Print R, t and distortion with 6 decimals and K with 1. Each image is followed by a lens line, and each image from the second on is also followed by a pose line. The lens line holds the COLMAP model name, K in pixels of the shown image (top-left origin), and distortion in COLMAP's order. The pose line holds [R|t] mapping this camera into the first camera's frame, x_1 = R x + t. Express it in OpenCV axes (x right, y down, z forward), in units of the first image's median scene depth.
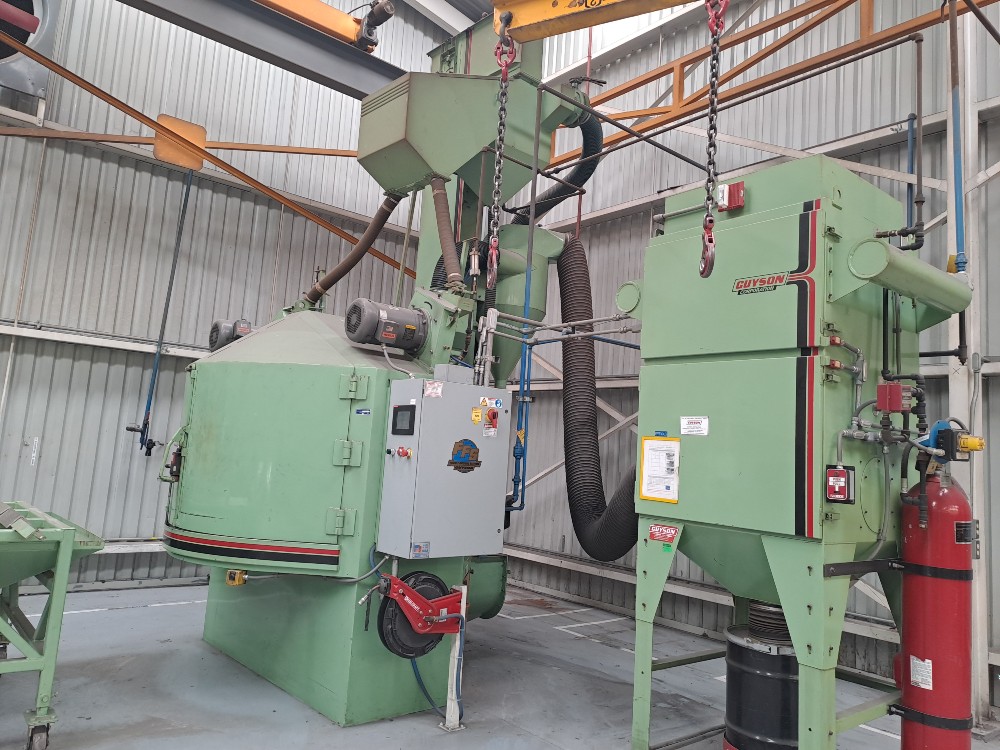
lens RADIAL K [[740.6, 0, 506.9], [0, 740.6, 355.1], [0, 0, 1]] dist [0.067522, -0.057720]
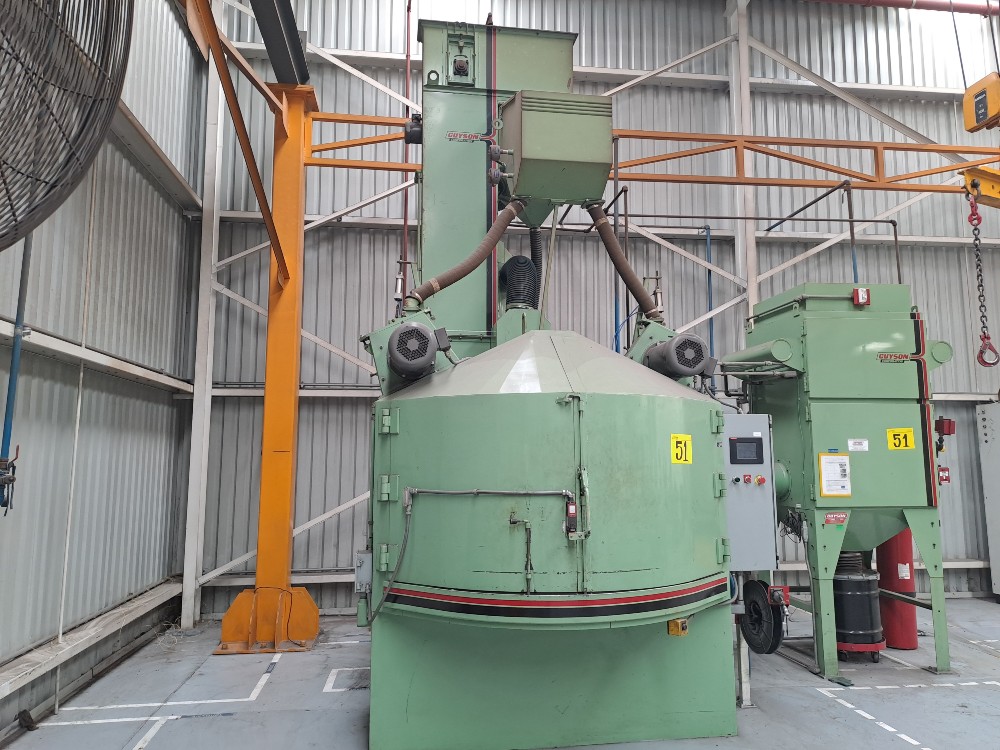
lens RADIAL K [[740.6, 0, 507.0], [0, 740.6, 366.3], [0, 0, 1]] dist [0.067522, -0.057720]
pose [[0.540323, 0.035226, 0.840720, -1.215985], [-0.072873, 0.997328, 0.005047, -0.018295], [-0.838296, -0.063993, 0.541446, 0.657731]]
